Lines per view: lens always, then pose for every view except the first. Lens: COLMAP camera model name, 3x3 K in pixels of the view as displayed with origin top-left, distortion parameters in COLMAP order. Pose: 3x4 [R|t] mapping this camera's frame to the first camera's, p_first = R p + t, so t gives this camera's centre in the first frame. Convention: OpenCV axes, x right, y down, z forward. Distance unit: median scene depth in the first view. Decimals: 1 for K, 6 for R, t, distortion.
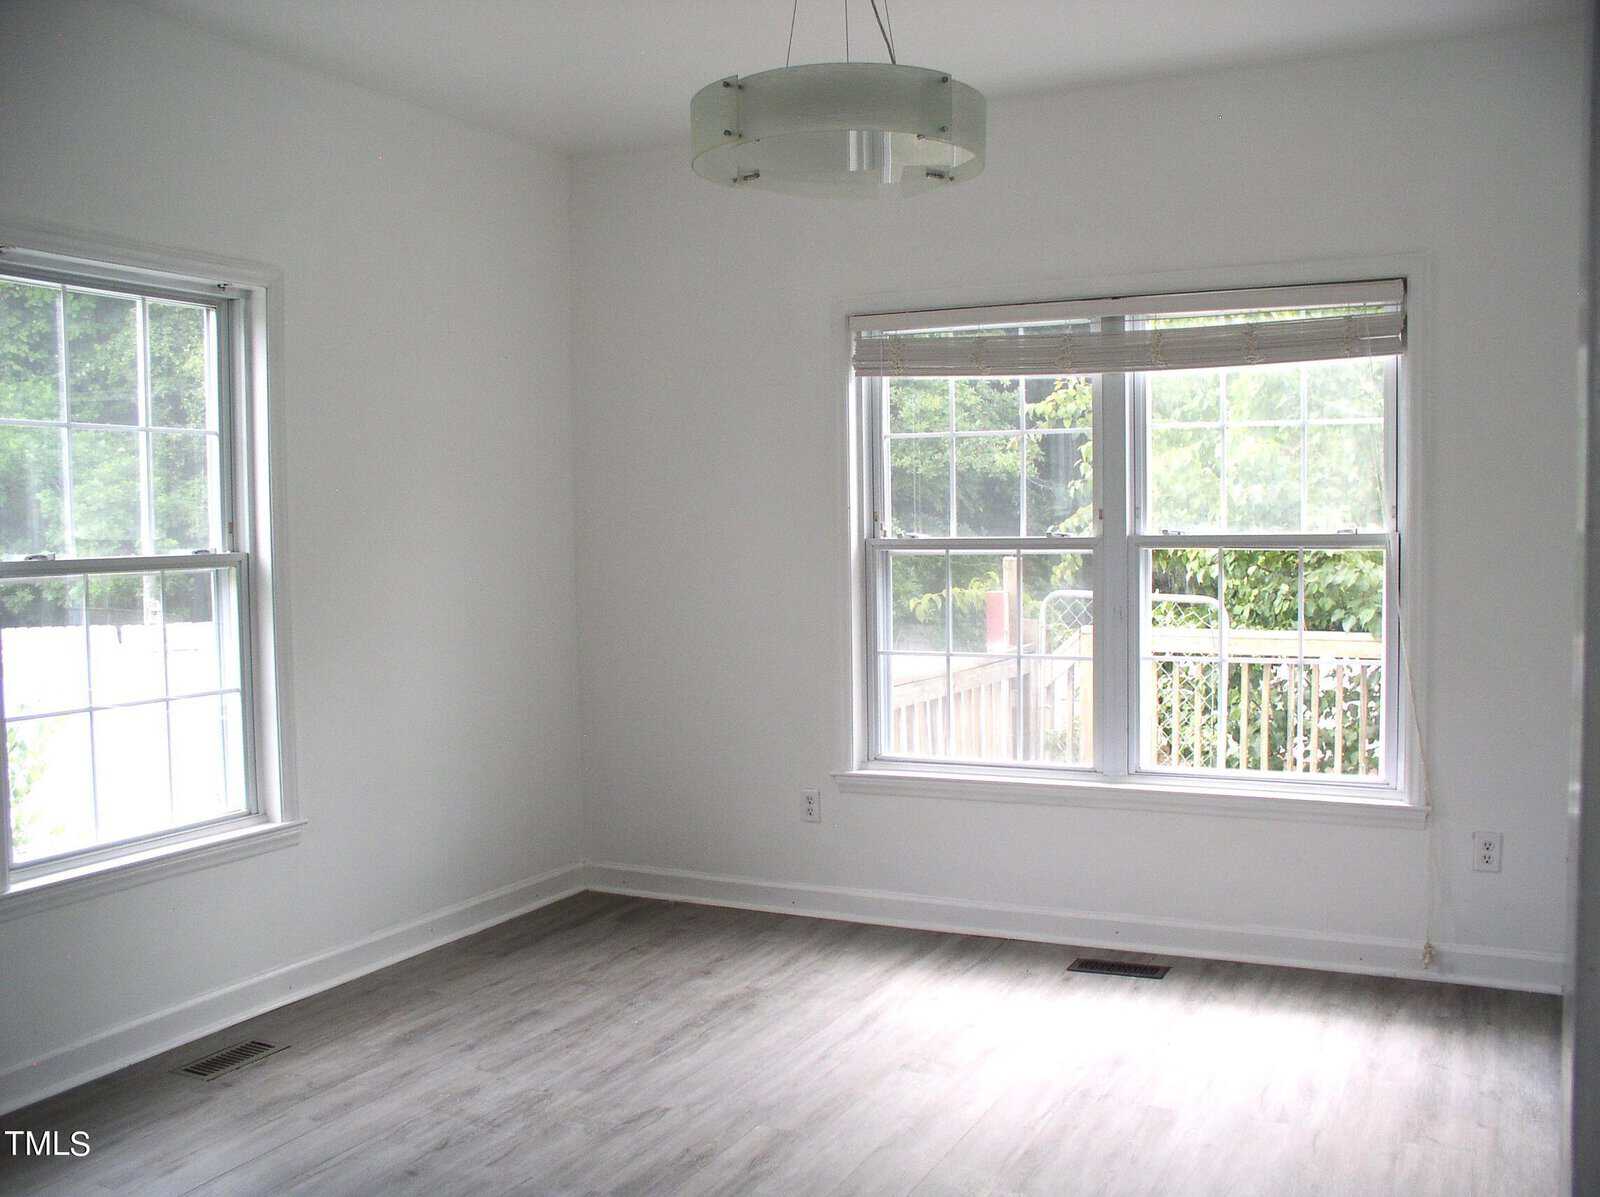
lens RADIAL K [[1530.8, 0, 808.8], [0, 1530.8, 605.7], [0, 0, 1]] dist [-0.222855, 0.297744]
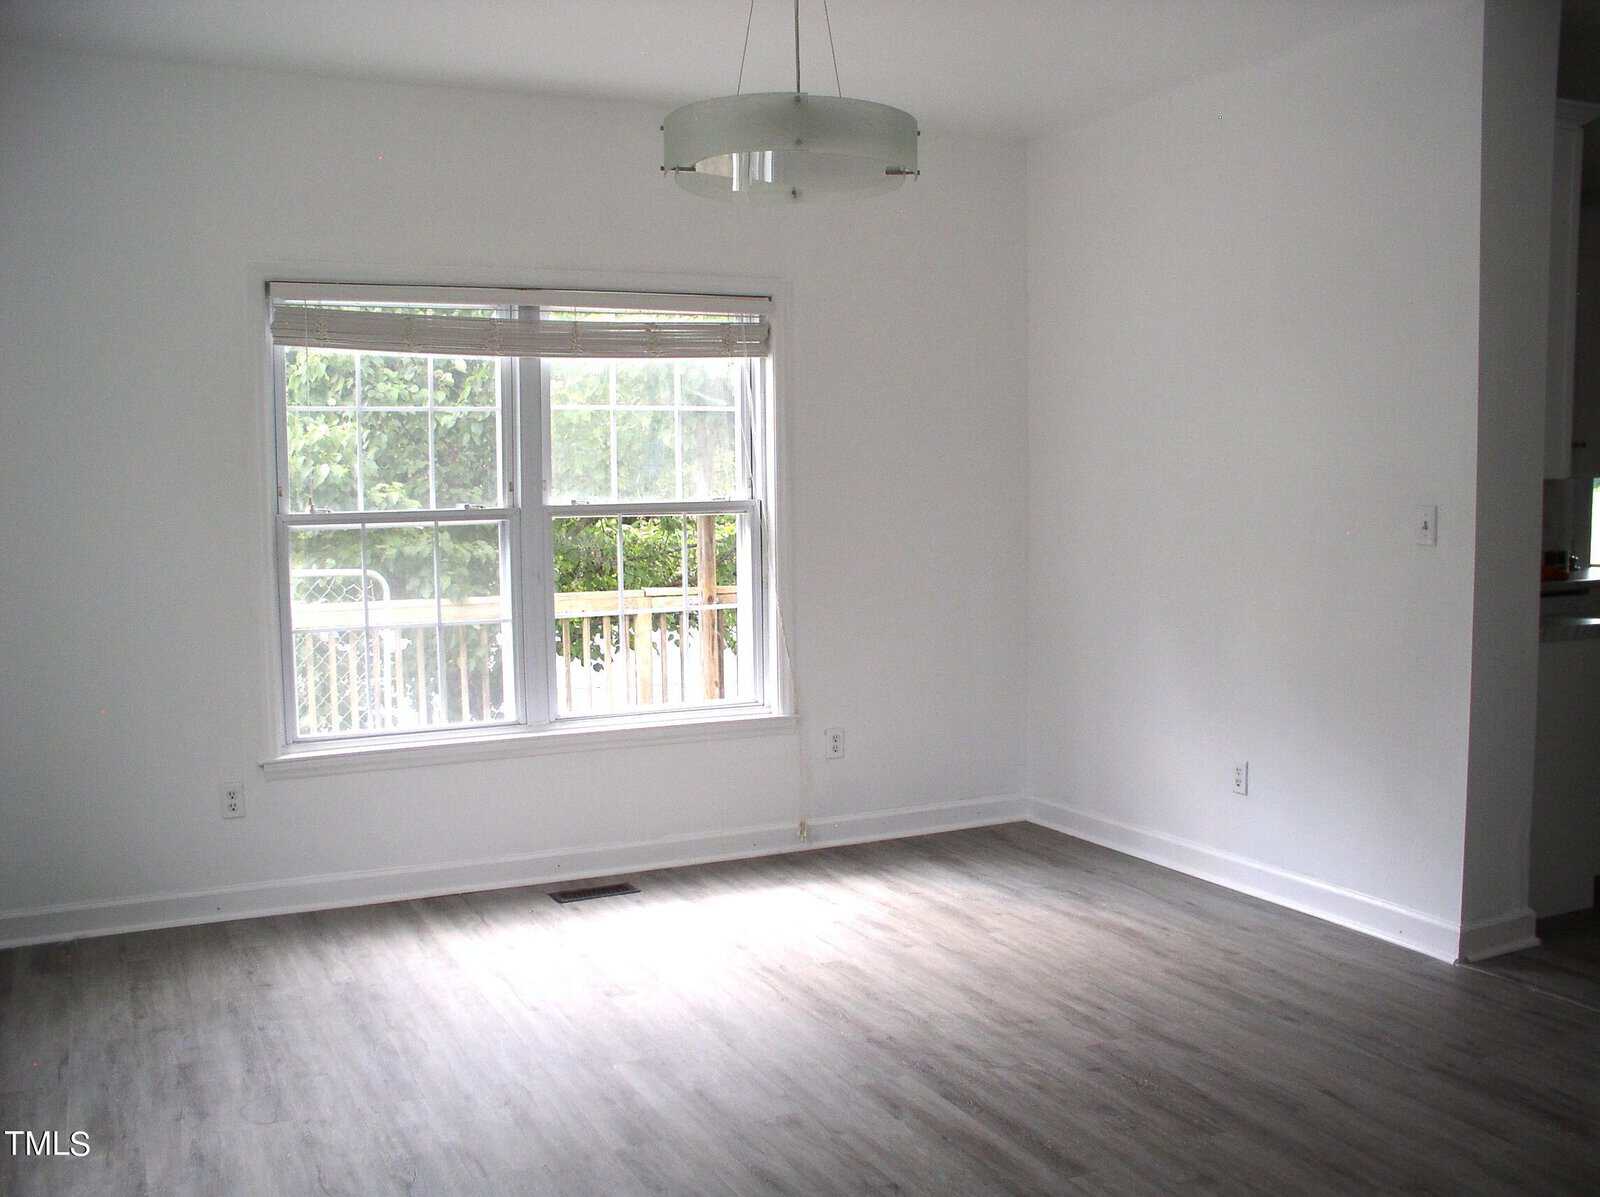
lens RADIAL K [[1530.8, 0, 808.8], [0, 1530.8, 605.7], [0, 0, 1]] dist [-0.222855, 0.297744]
pose [[0.599342, -0.058168, 0.798377, -0.585673], [0.051366, 0.998096, 0.034159, -0.001686], [-0.798843, 0.020537, 0.601188, 0.191463]]
